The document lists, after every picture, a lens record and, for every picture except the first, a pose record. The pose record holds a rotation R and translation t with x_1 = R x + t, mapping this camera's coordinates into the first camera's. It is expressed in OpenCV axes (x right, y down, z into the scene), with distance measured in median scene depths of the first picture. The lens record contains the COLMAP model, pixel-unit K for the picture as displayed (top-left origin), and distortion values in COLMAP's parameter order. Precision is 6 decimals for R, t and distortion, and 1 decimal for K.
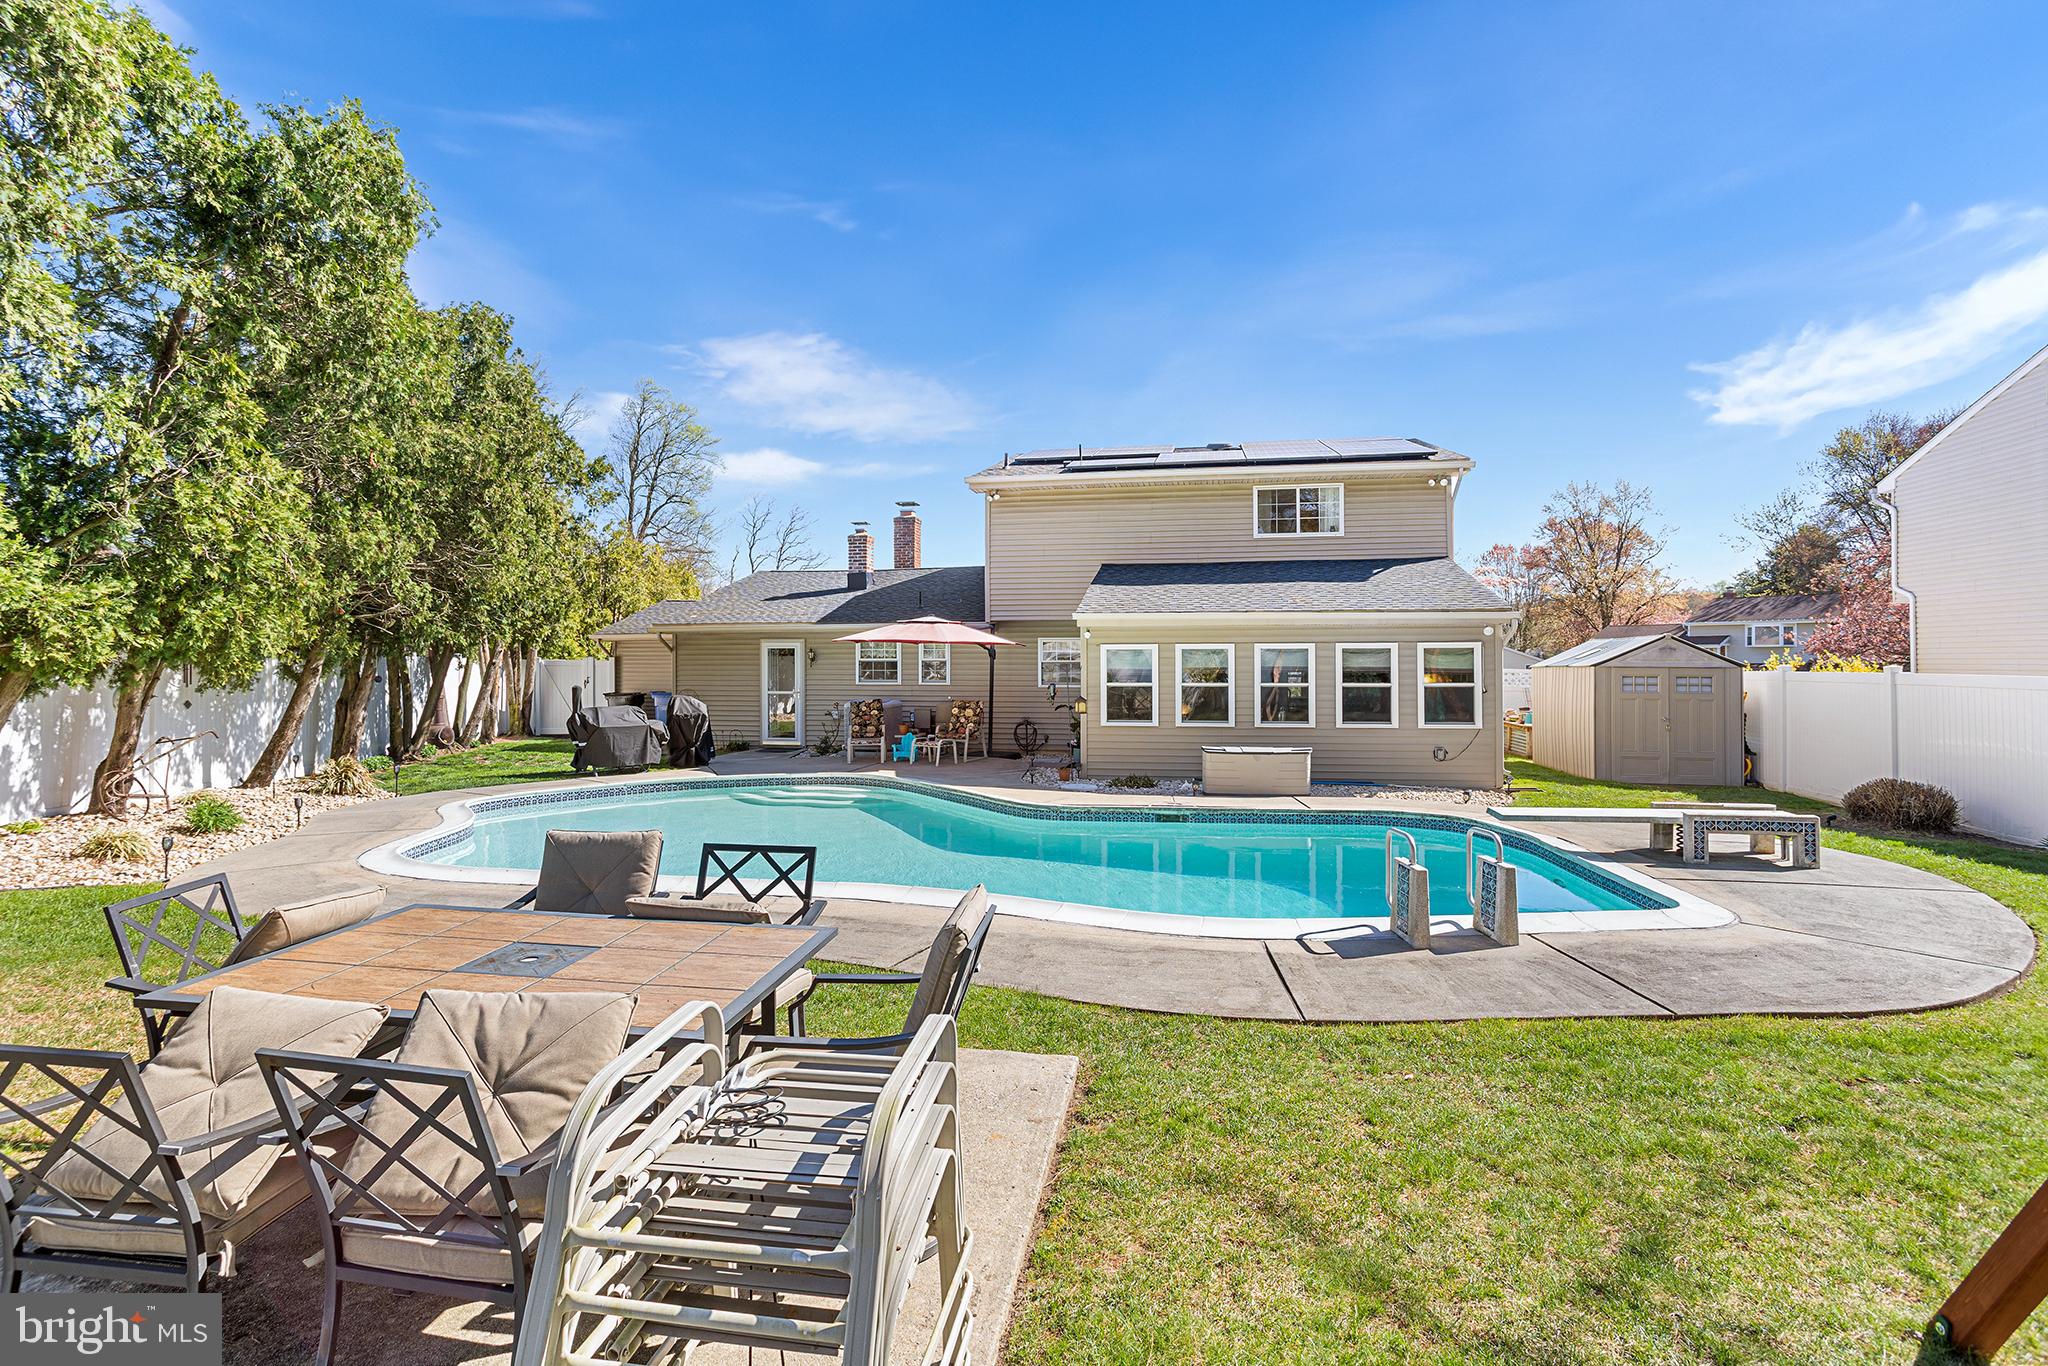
lens RADIAL K [[1005.4, 0, 1031.7], [0, 1005.4, 677.7], [0, 0, 1]] dist [-0.036590, 0.022547]
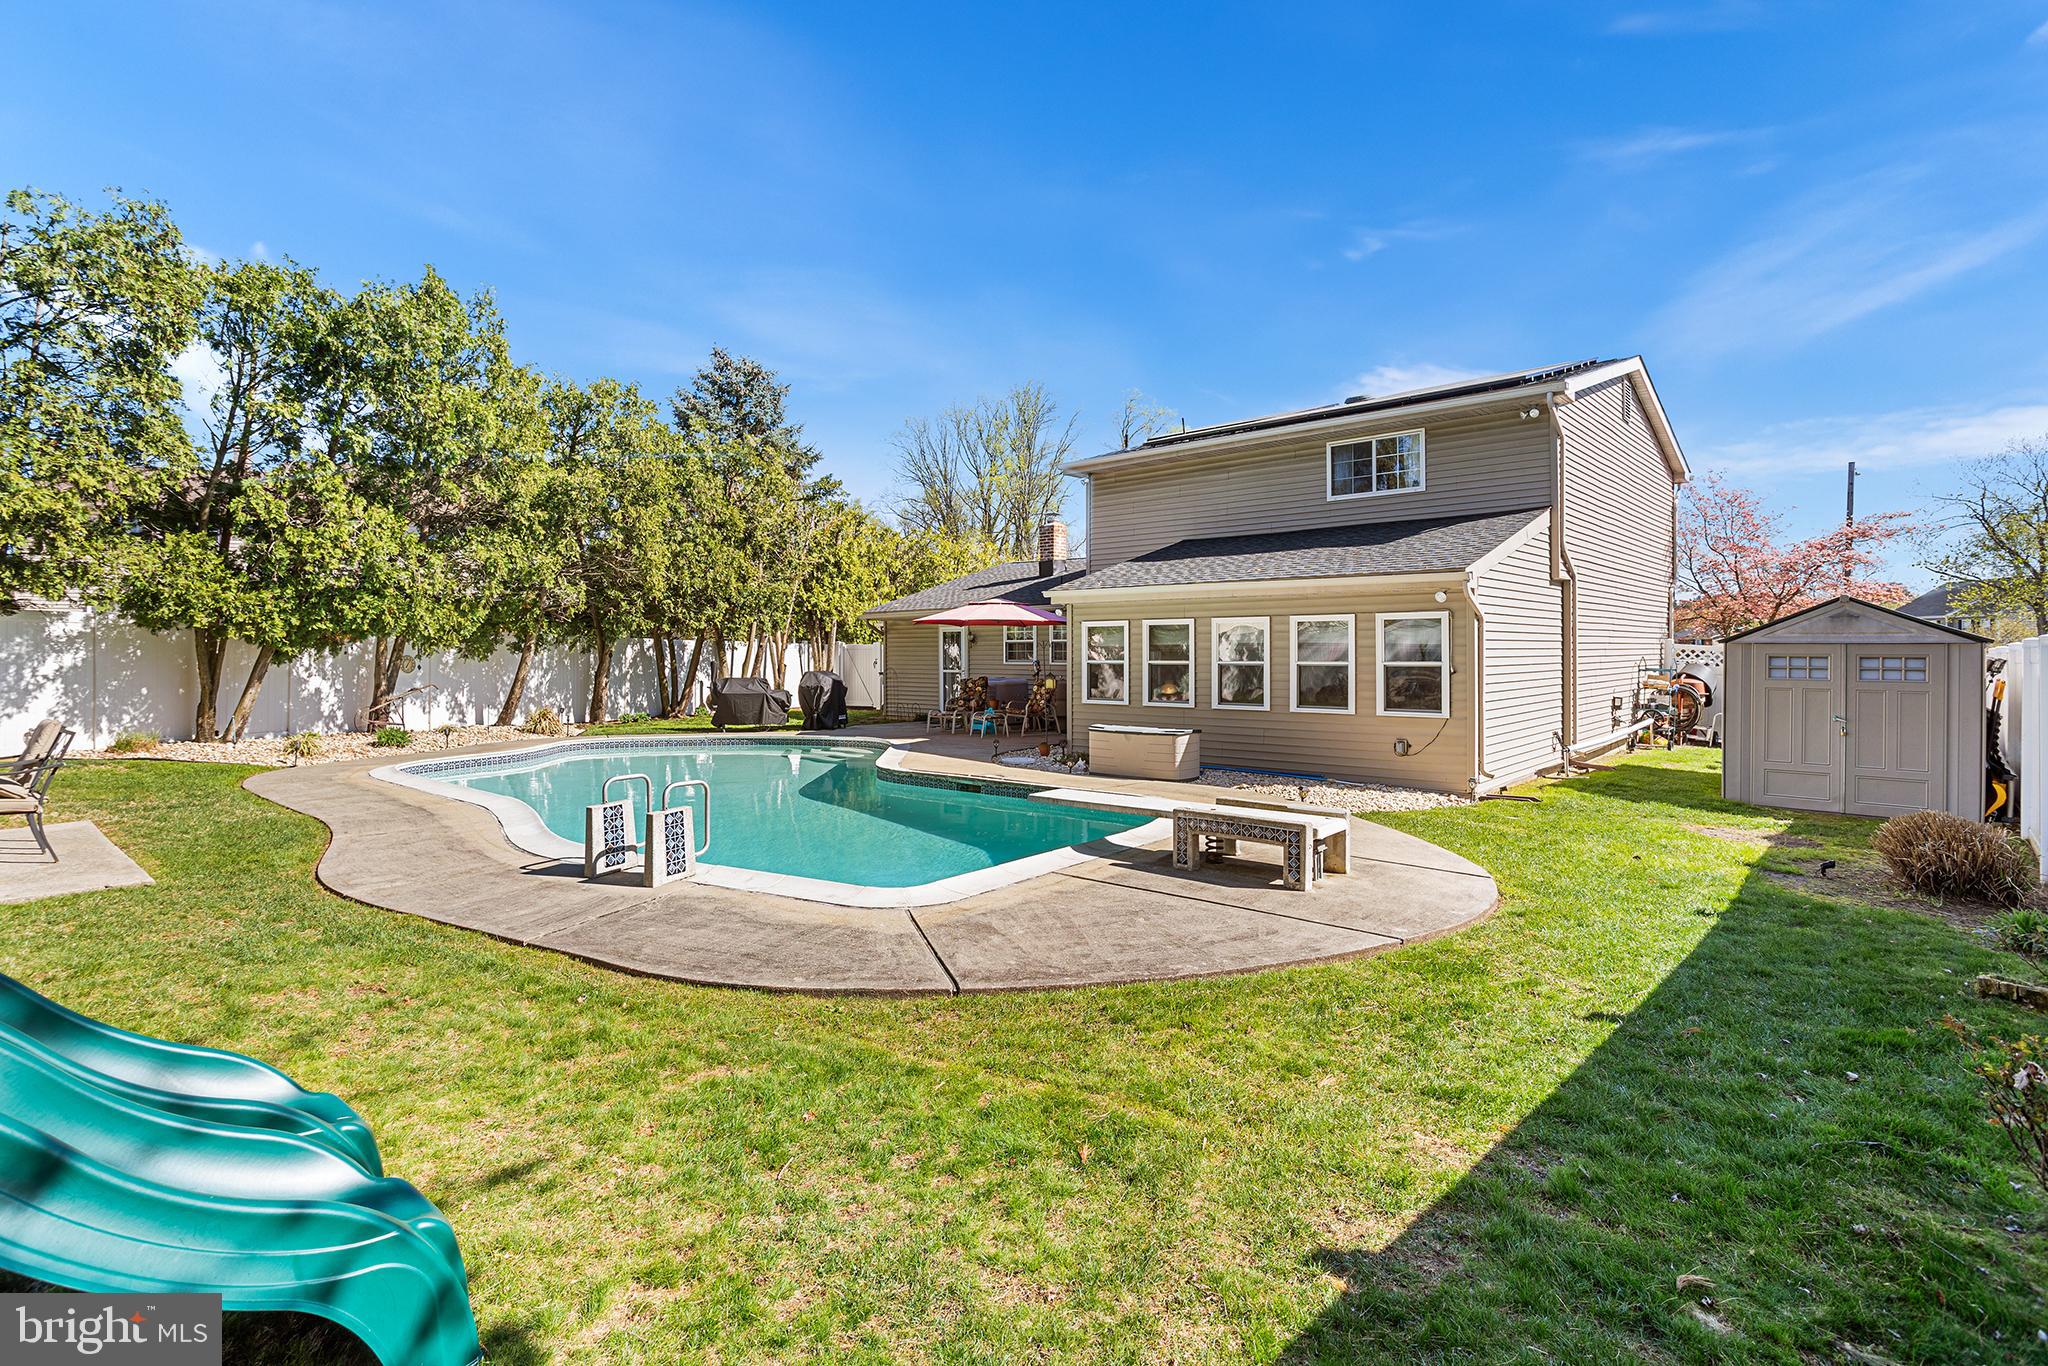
lens RADIAL K [[1005.4, 0, 1009.9], [0, 1005.4, 671.7], [0, 0, 1]] dist [-0.036590, 0.022547]
pose [[0.839448, 0.010922, -0.543330, 0.528840], [-0.009458, 0.999940, 0.005487, 0.010909], [0.543358, 0.000533, 0.839501, 0.118115]]
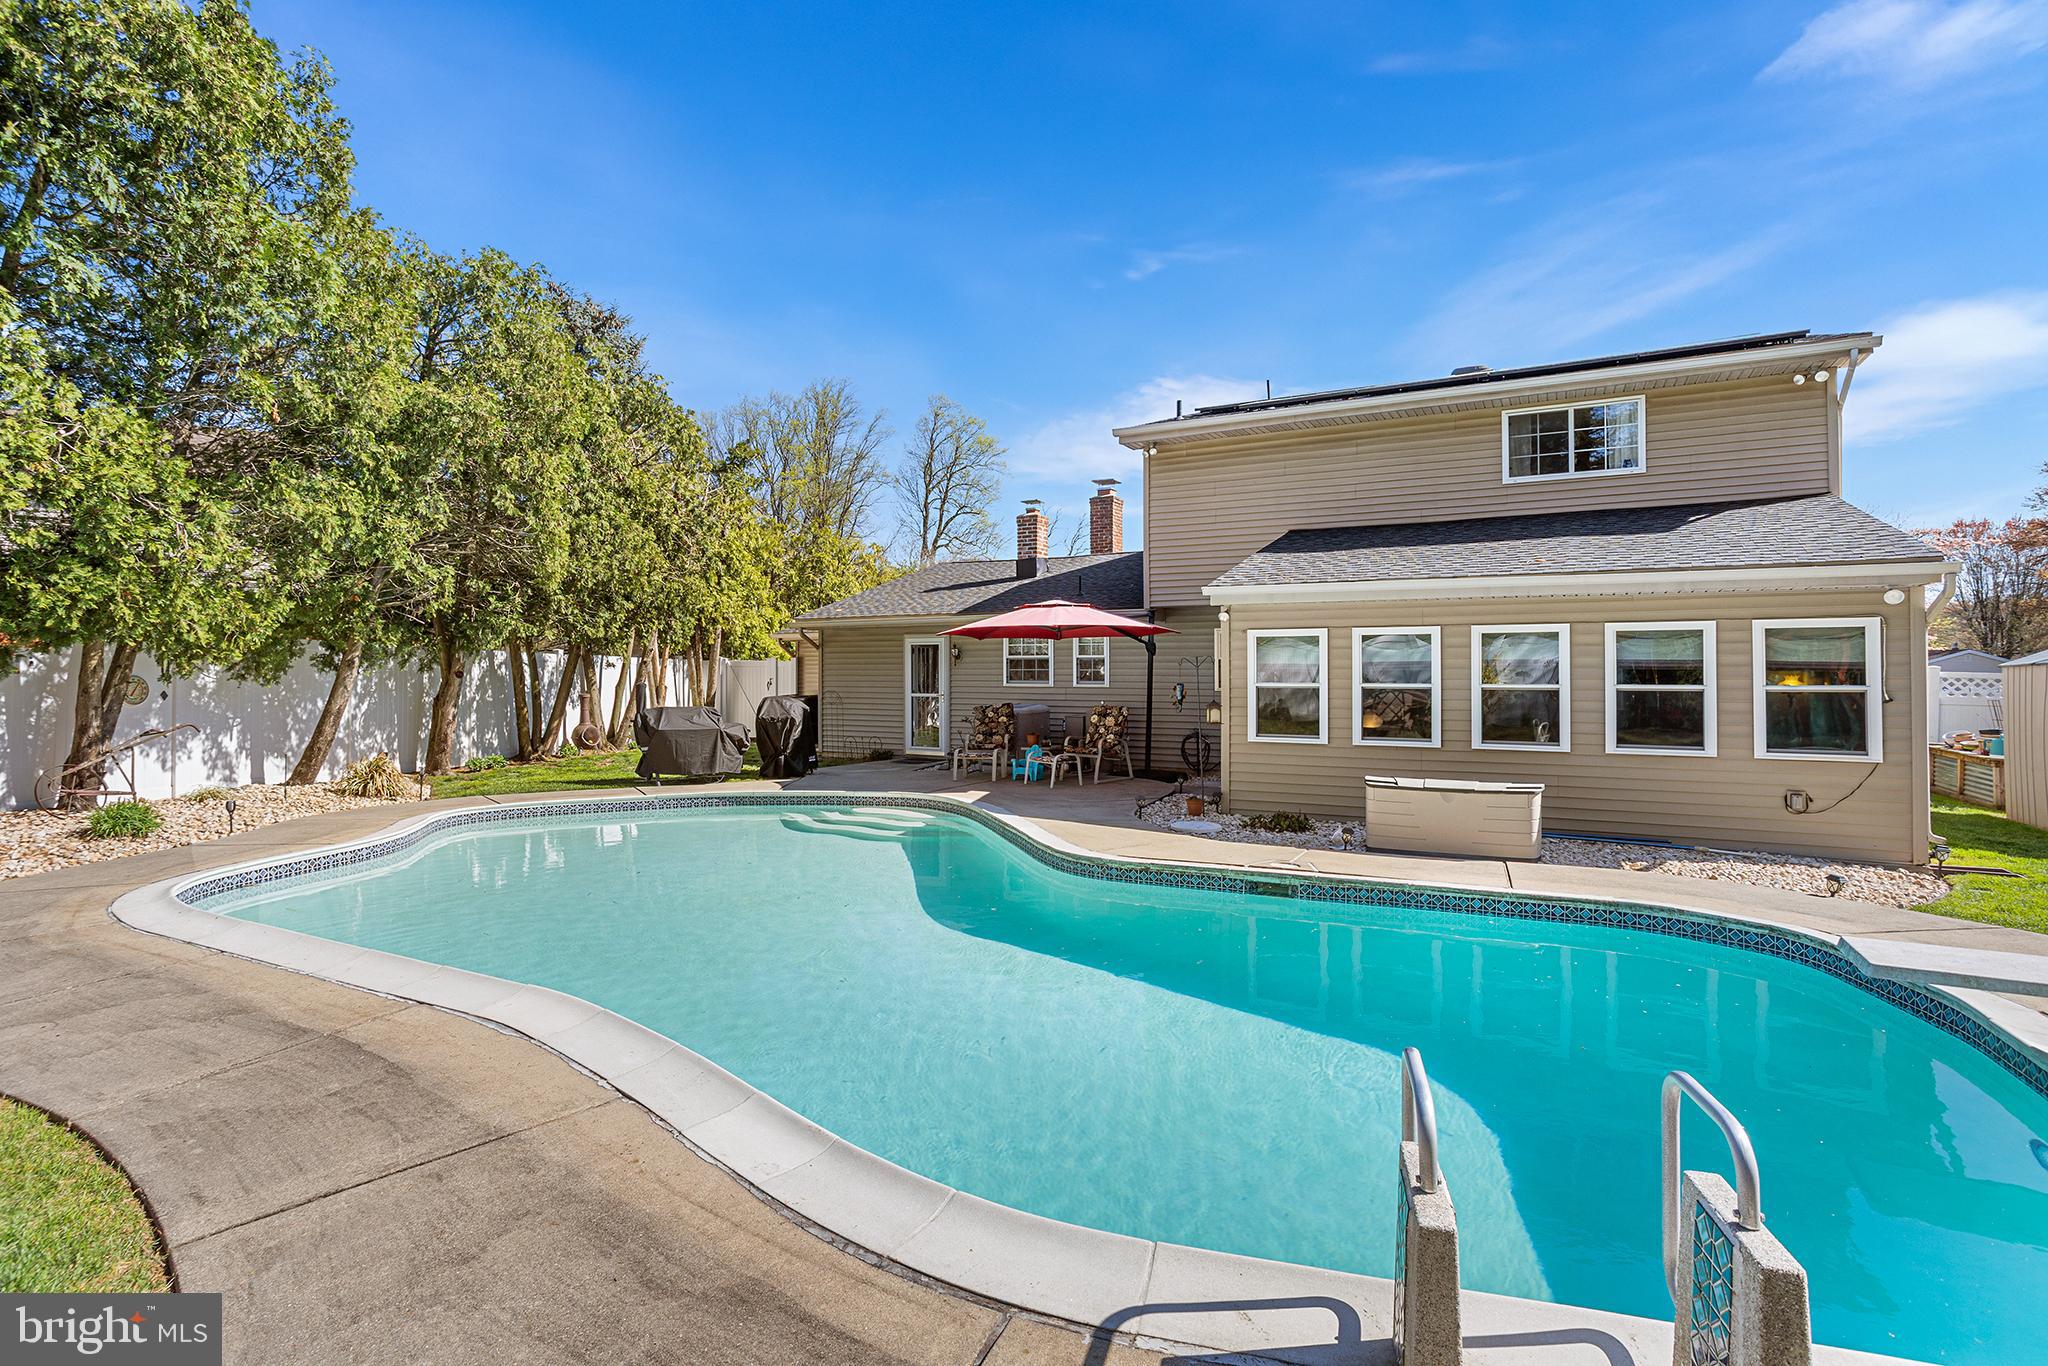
lens RADIAL K [[1005.4, 0, 1012.9], [0, 1005.4, 673.0], [0, 0, 1]] dist [-0.036590, 0.022547]
pose [[0.945539, 0.002328, -0.325500, 0.138587], [-0.006953, 0.999891, -0.013047, 0.008187], [0.325434, 0.014600, 0.945452, 0.247499]]
